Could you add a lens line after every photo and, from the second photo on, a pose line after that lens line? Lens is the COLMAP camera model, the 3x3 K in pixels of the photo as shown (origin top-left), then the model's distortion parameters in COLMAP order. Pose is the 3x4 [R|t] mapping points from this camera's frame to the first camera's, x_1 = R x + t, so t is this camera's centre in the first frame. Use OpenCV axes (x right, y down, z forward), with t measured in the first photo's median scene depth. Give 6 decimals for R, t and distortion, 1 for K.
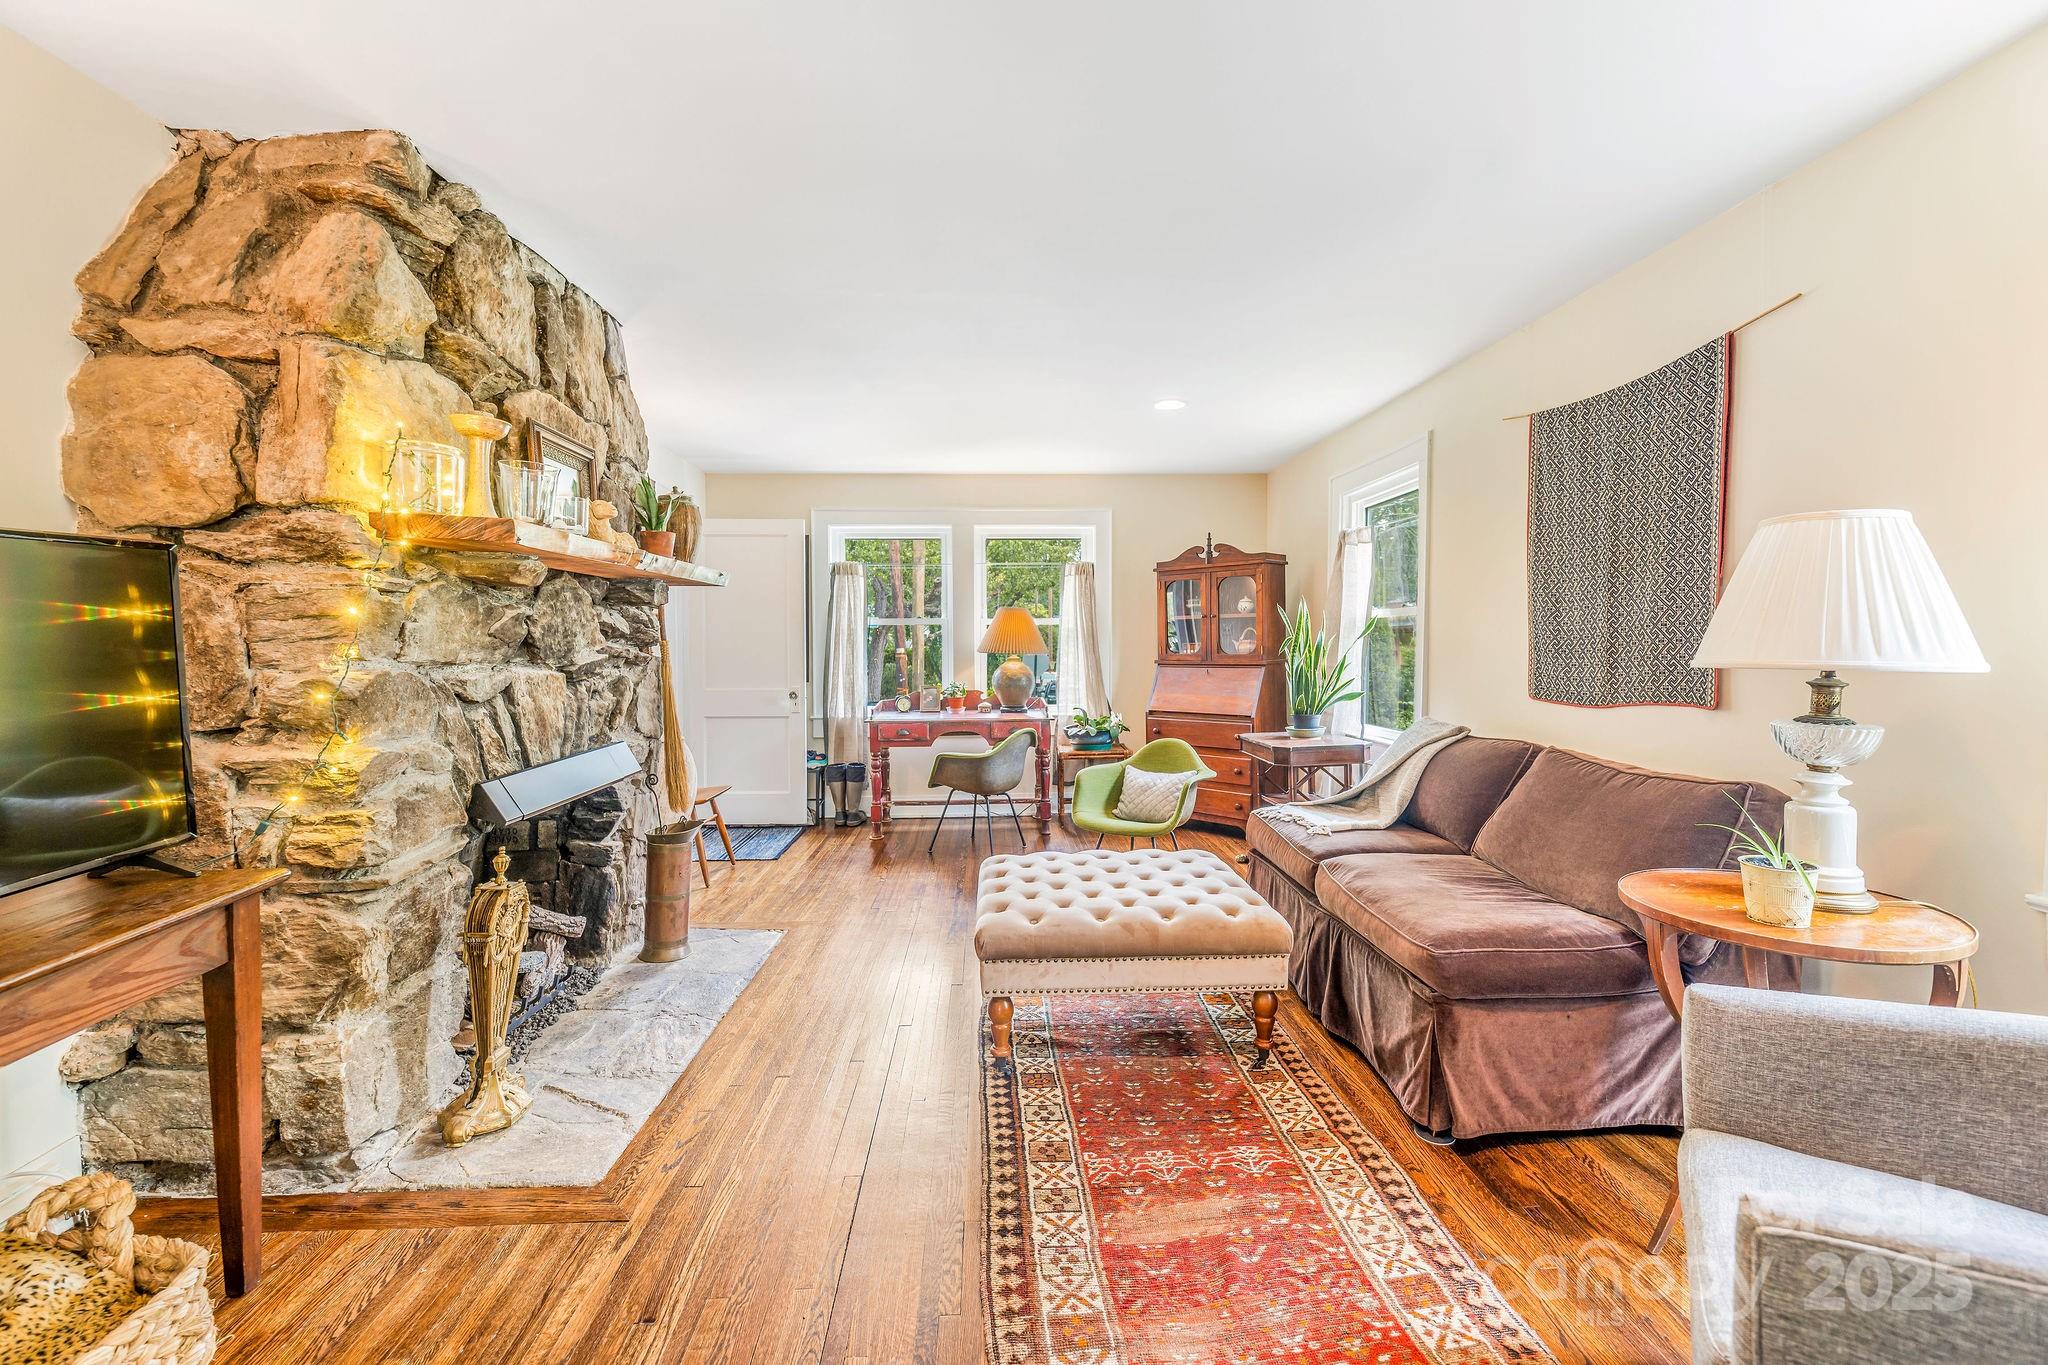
lens RADIAL K [[848.0, 0, 1024.0], [0, 848.0, 682.5], [0, 0, 1]] dist [0.010853, -0.005856]
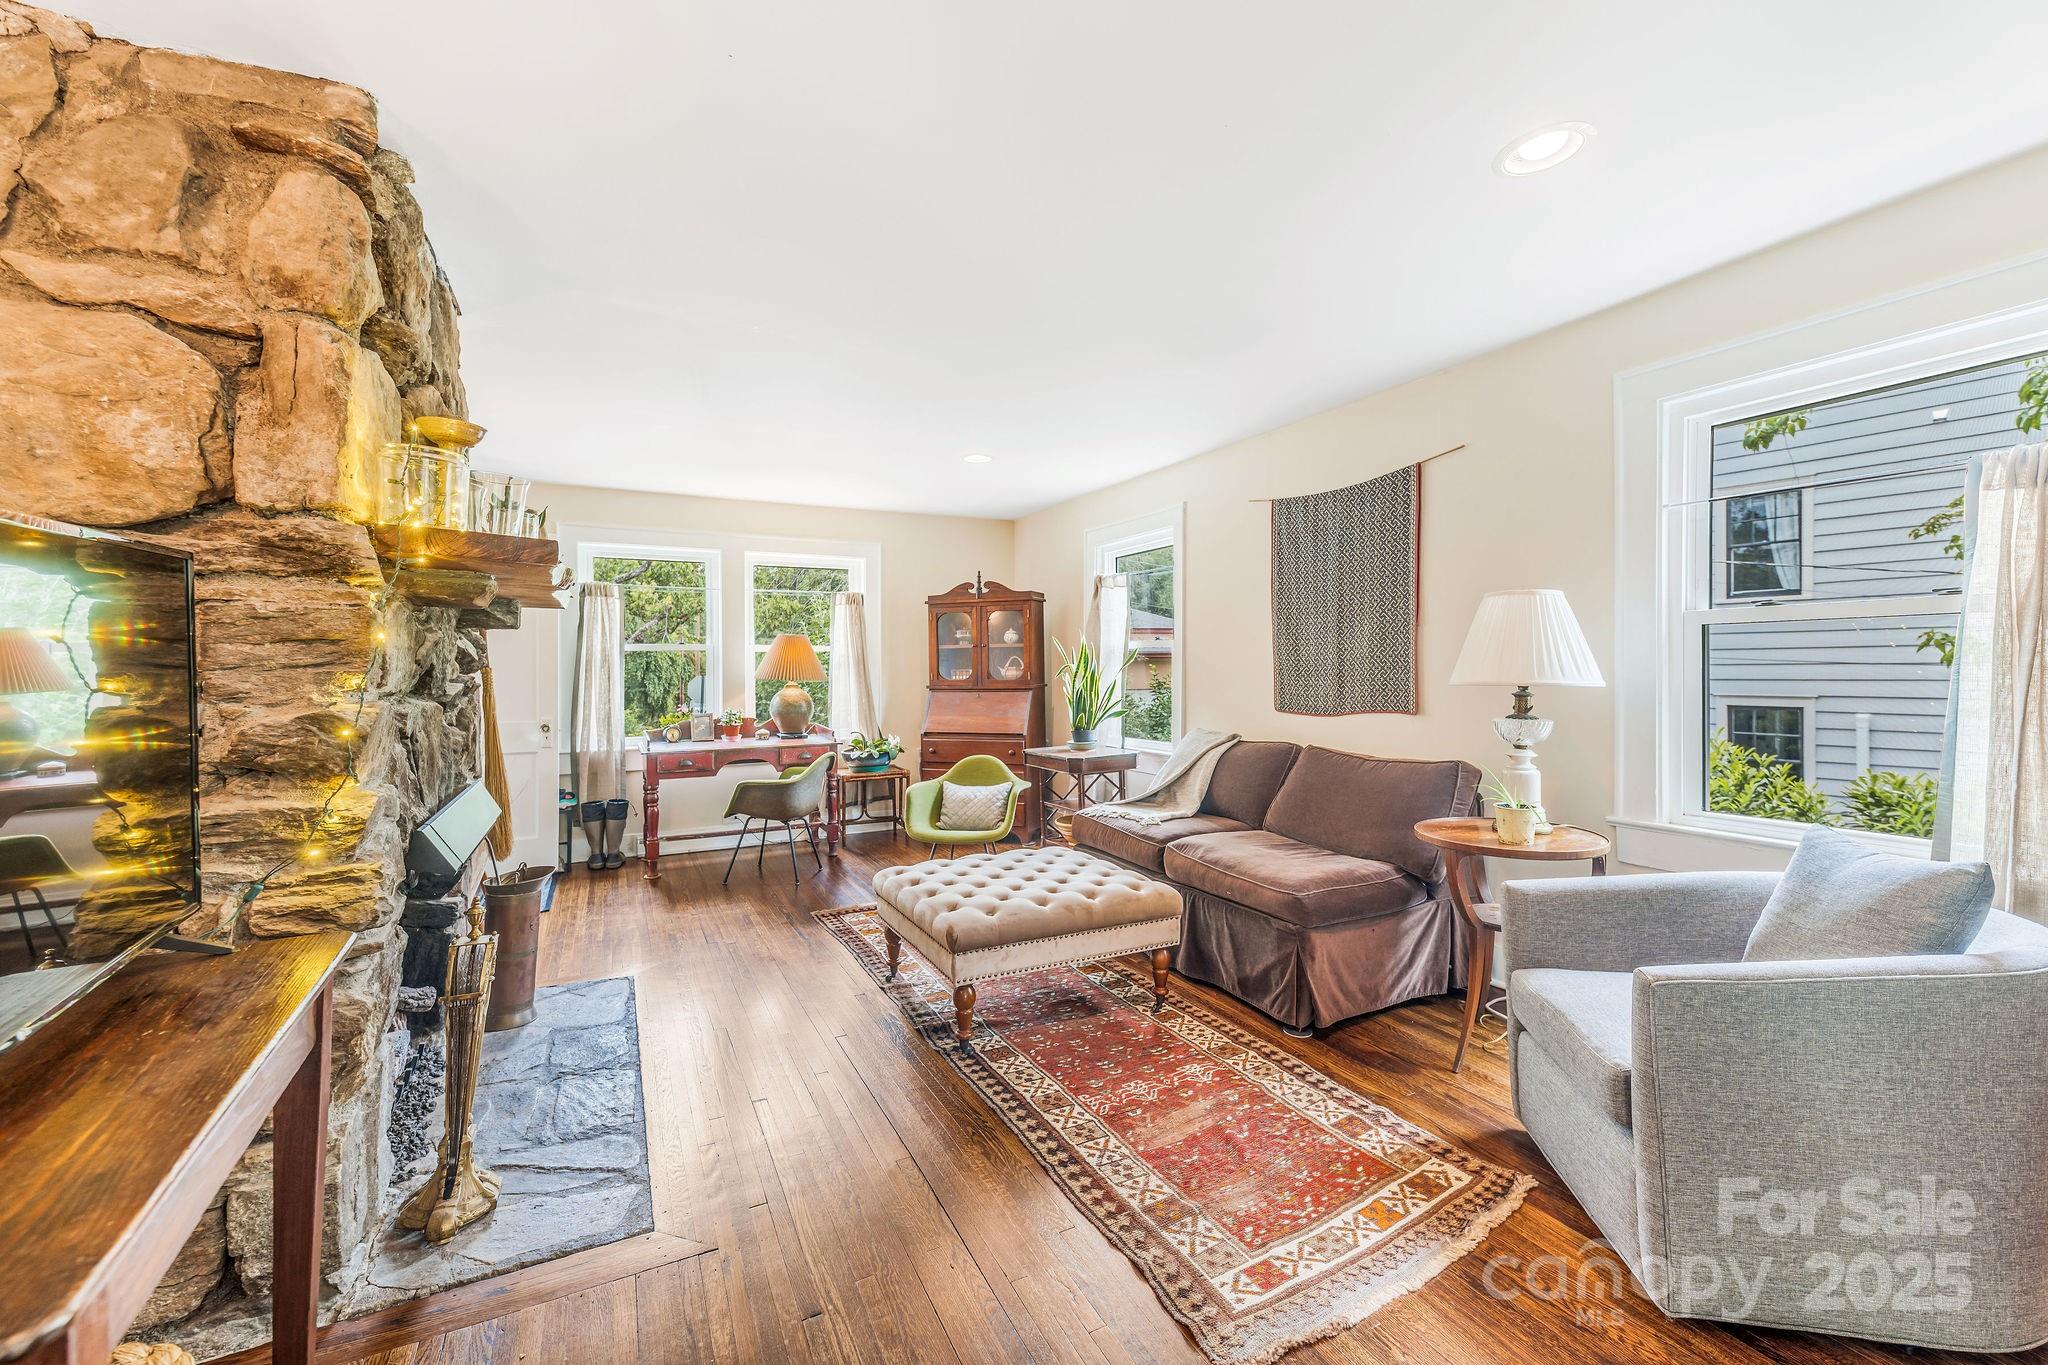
lens RADIAL K [[834.7, 0, 1024.8], [0, 834.7, 685.0], [0, 0, 1]] dist [0.023596, -0.003361]
pose [[0.912722, -0.008563, 0.408491, -0.463149], [0.019914, 0.999524, -0.023543, 0.001477], [-0.408095, 0.029623, 0.912459, -0.061307]]
